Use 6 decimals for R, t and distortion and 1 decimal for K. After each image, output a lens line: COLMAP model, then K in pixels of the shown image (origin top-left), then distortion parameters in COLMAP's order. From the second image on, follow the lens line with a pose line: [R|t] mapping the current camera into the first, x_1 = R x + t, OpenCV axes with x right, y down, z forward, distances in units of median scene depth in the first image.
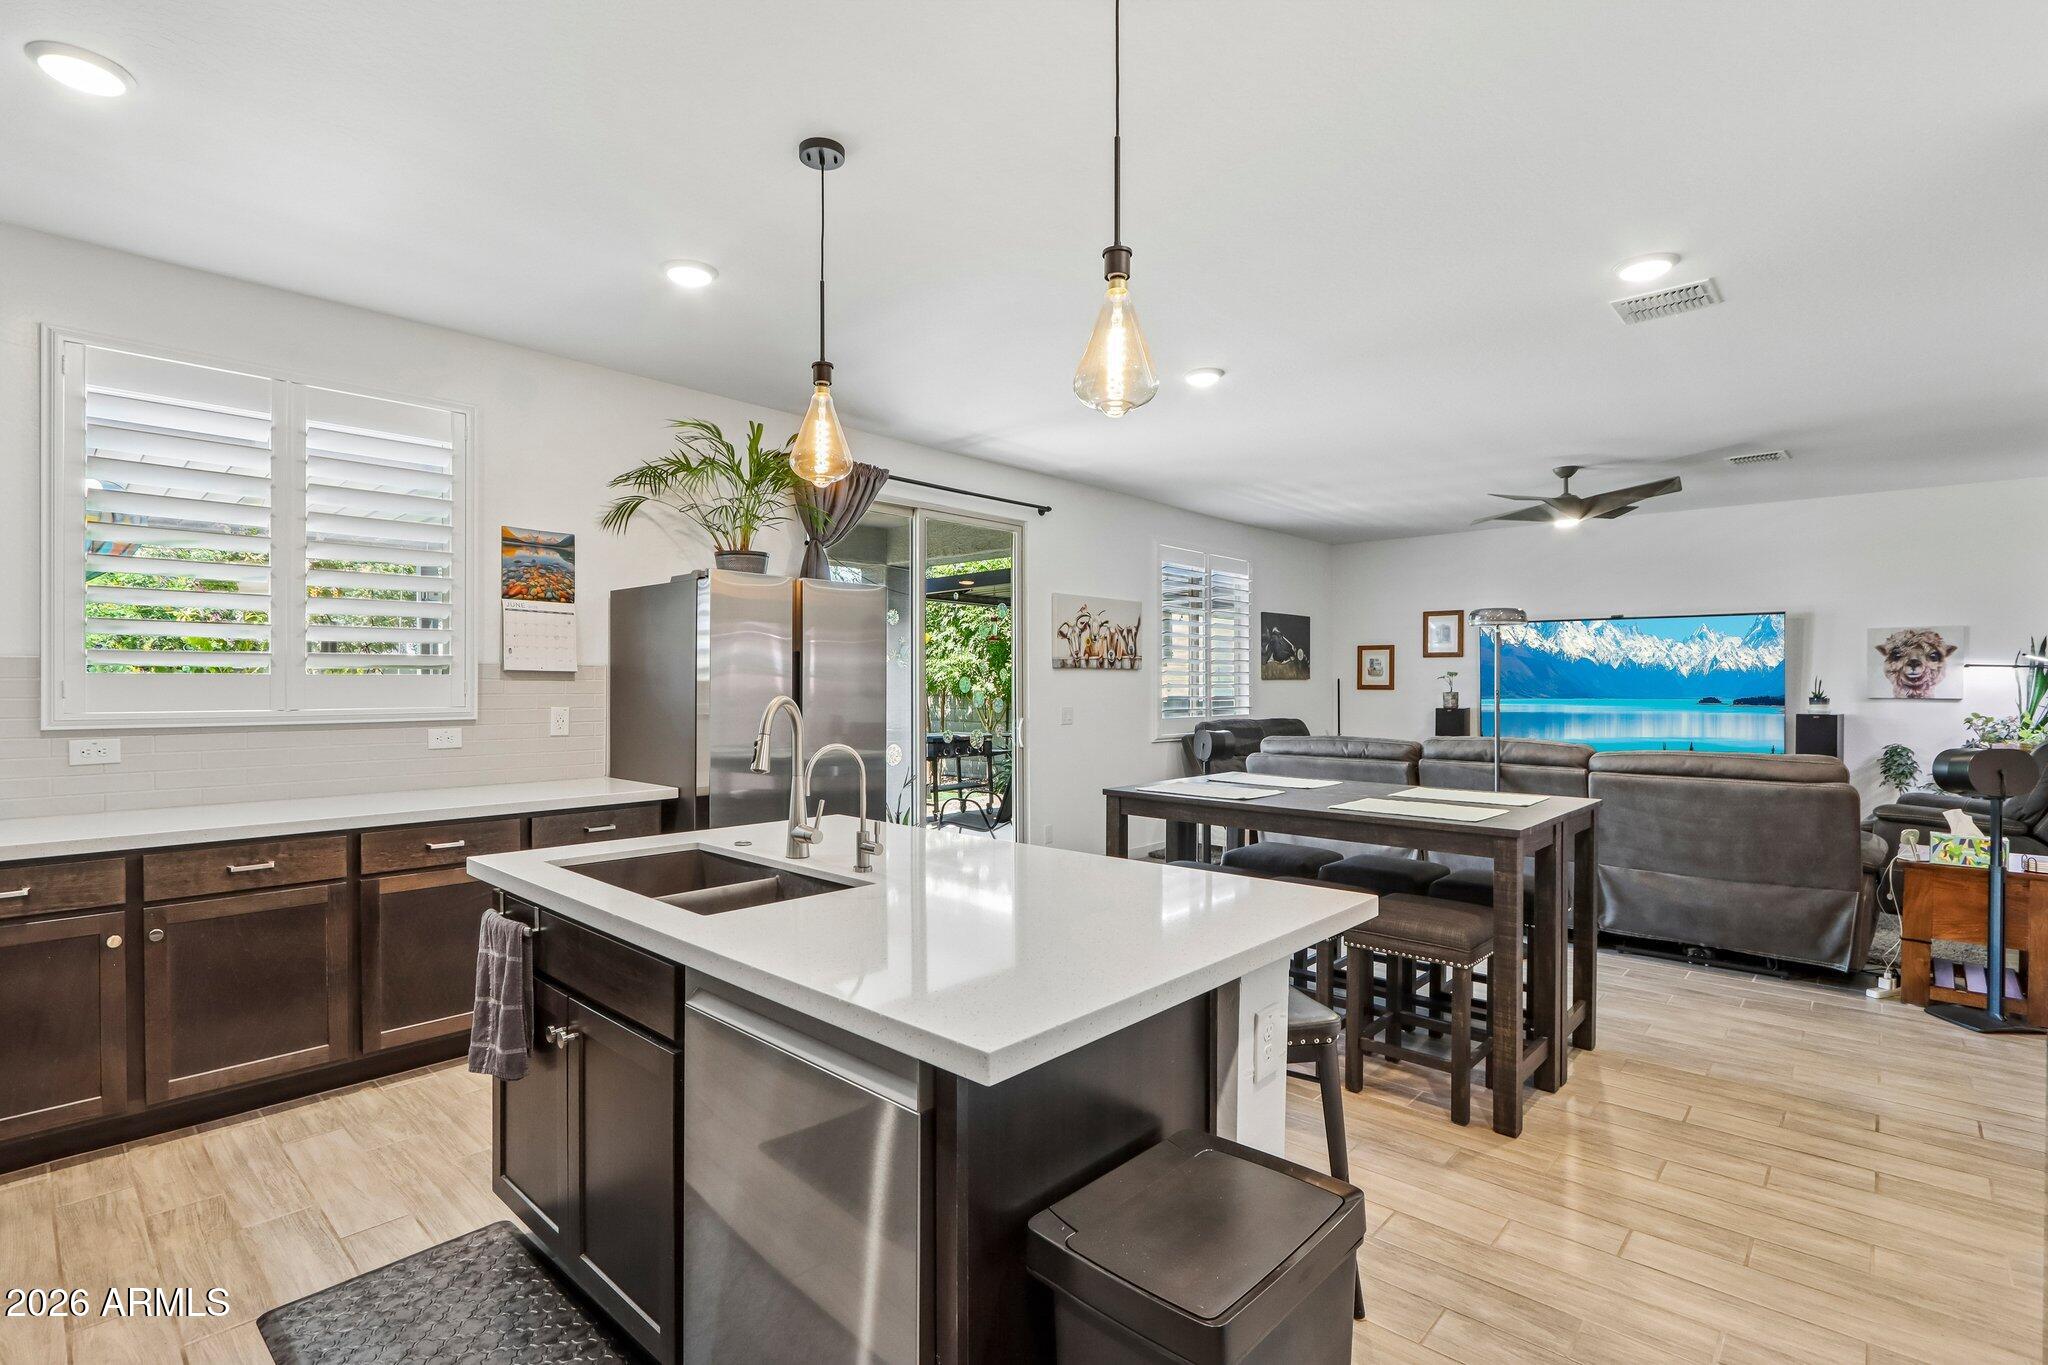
lens RADIAL K [[962.5, 0, 991.9], [0, 962.5, 688.0], [0, 0, 1]] dist [-0.018111, 0.002003]
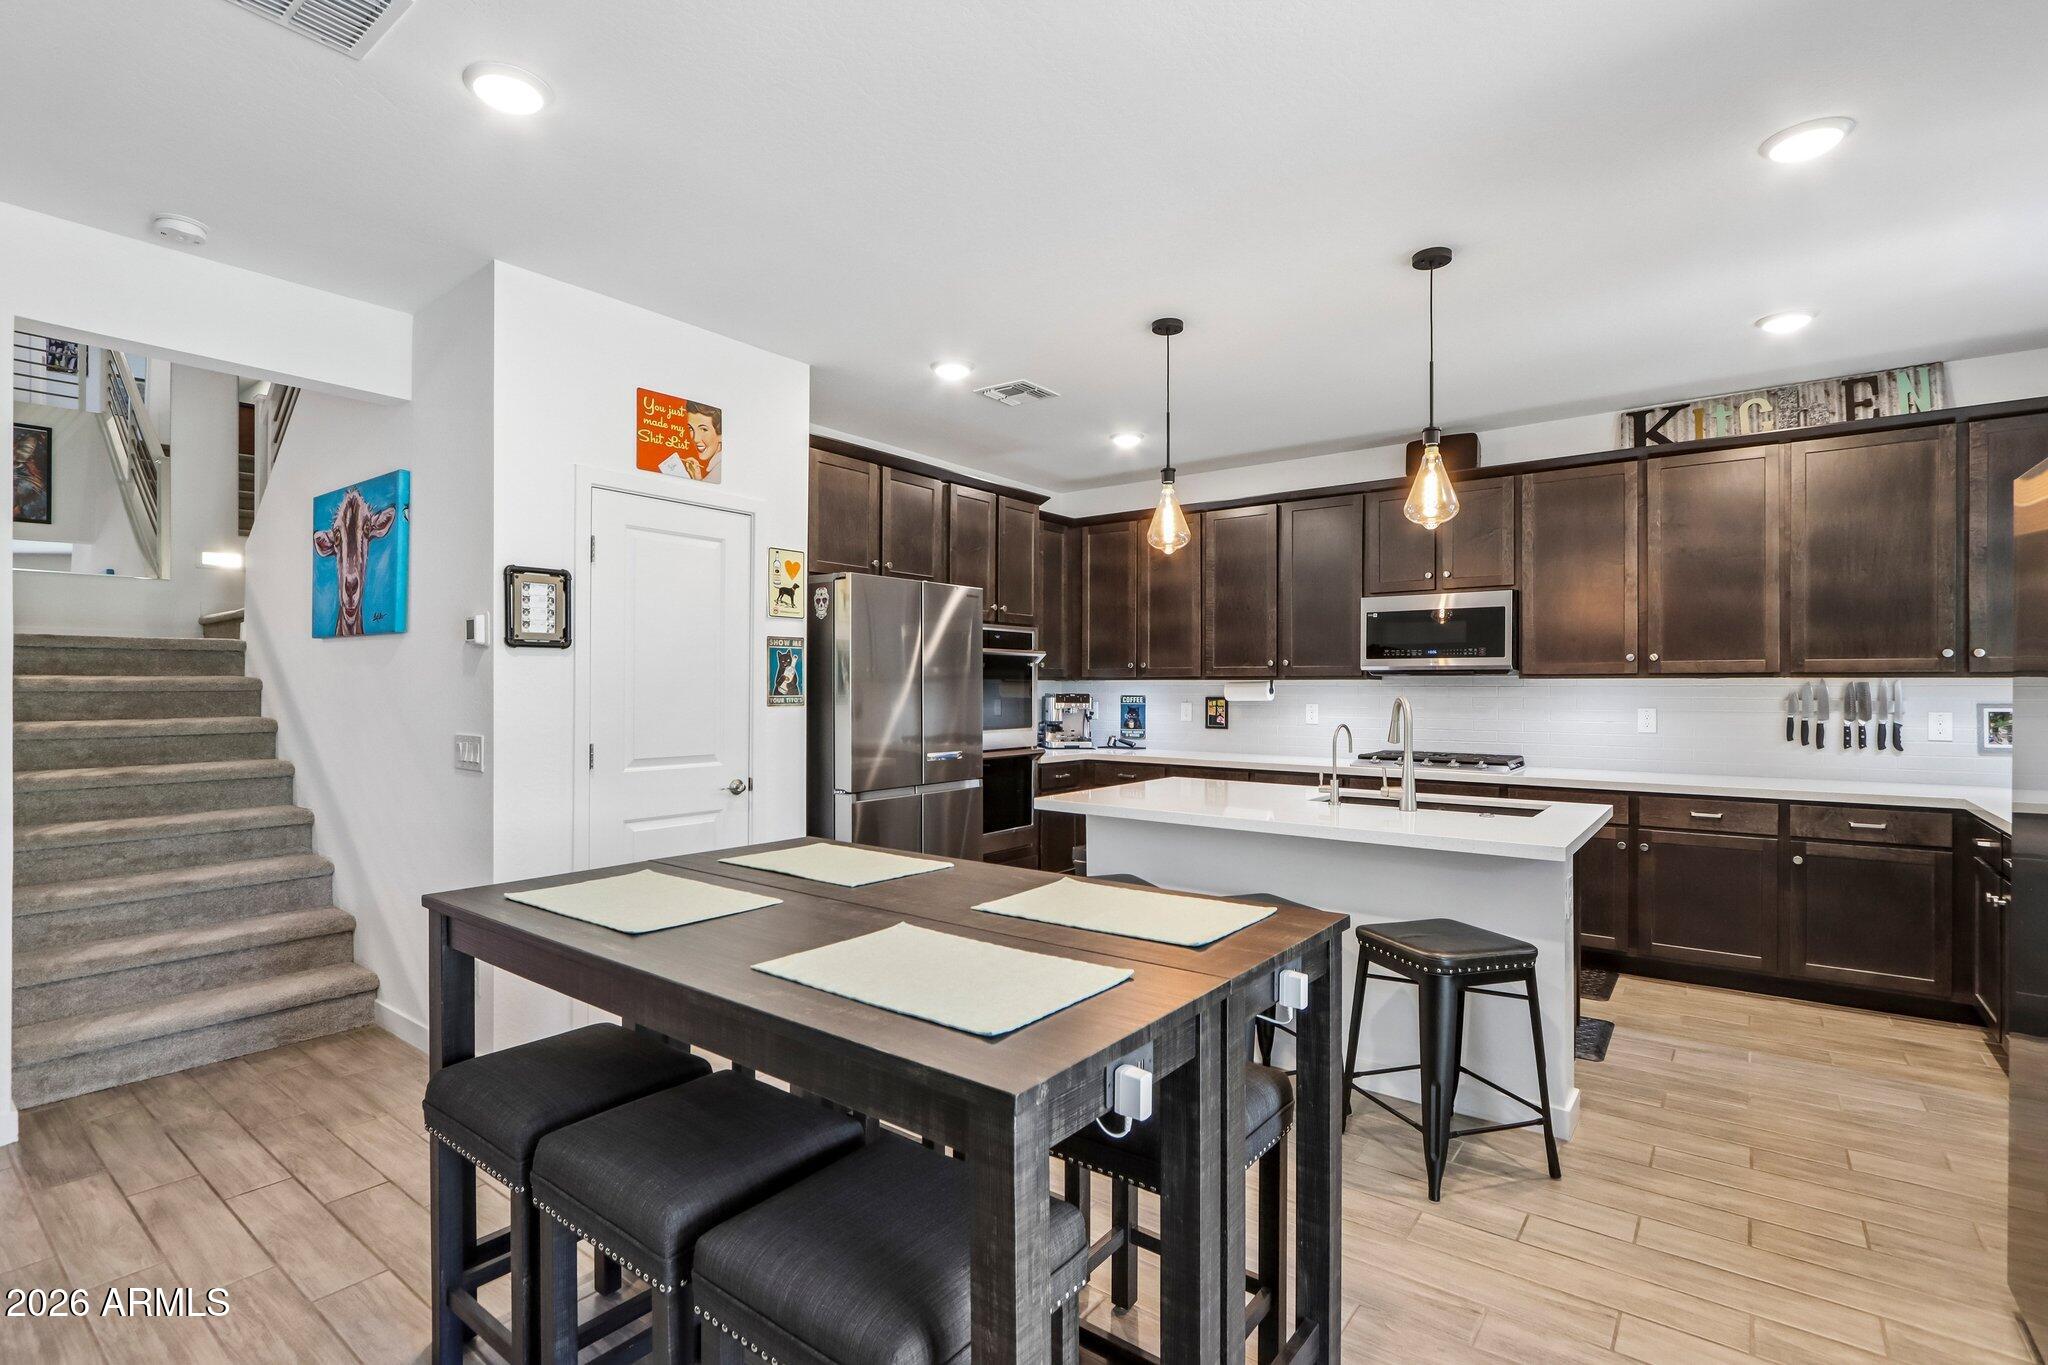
lens RADIAL K [[962.5, 0, 991.9], [0, 962.5, 688.0], [0, 0, 1]] dist [-0.018111, 0.002003]
pose [[-0.995847, -0.001702, -0.091022, 0.186123], [-0.002306, 0.999976, 0.006536, -0.003827], [0.091009, 0.006719, -0.995827, 0.813668]]
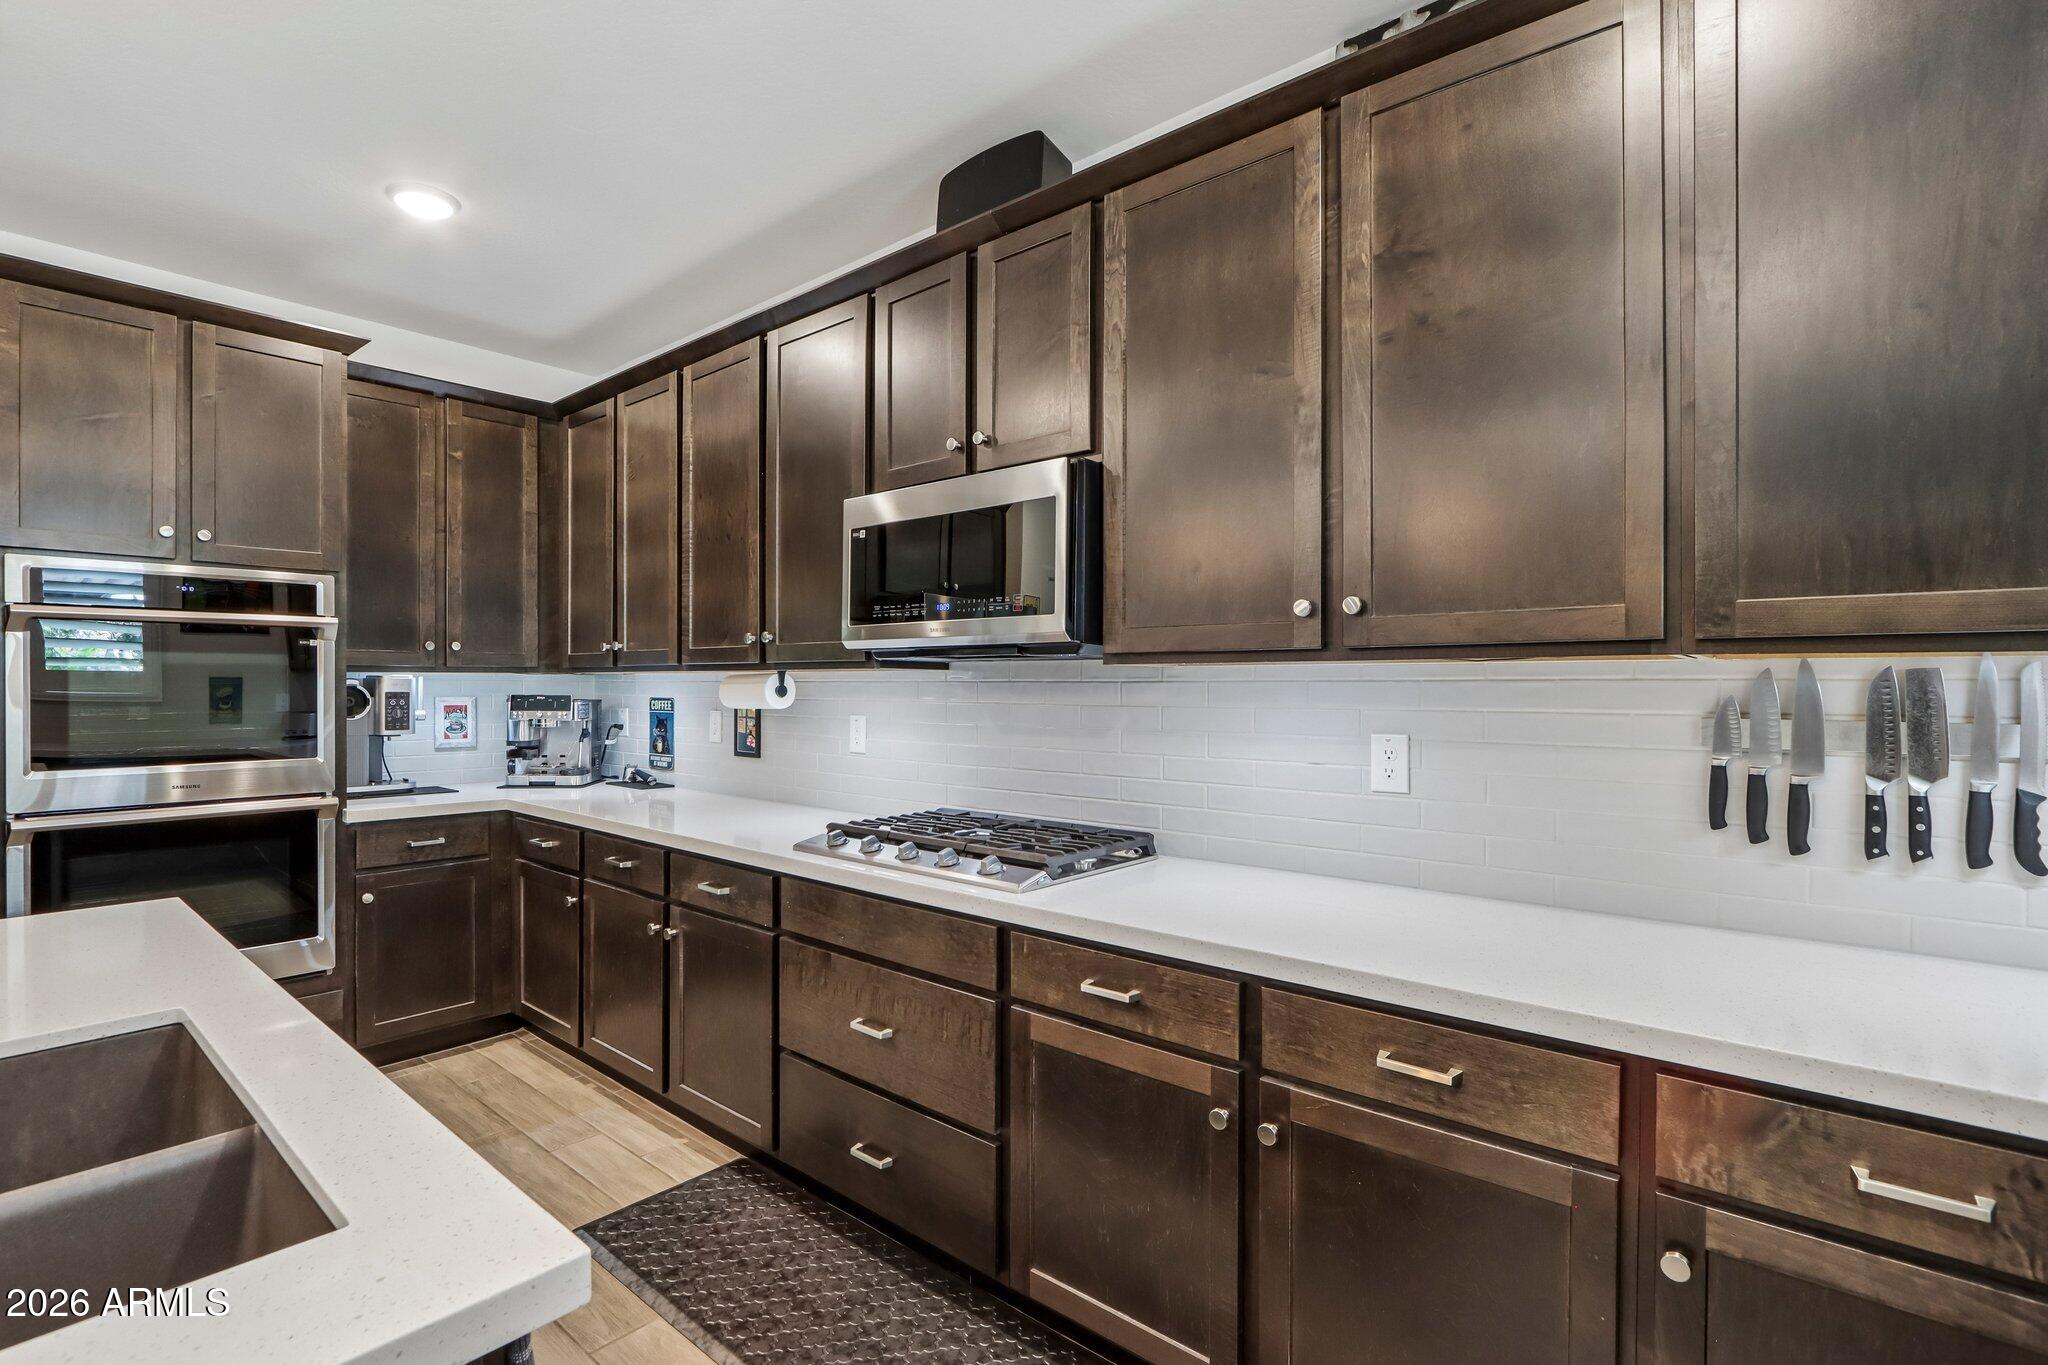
lens RADIAL K [[956.7, 0, 995.2], [0, 956.7, 687.9], [0, 0, 1]] dist [-0.016707, 0.001513]
pose [[-0.999310, -0.002220, -0.037082, -0.228285], [-0.002506, 0.999967, 0.007669, -0.001549], [0.037064, 0.007757, -0.999283, 0.445415]]
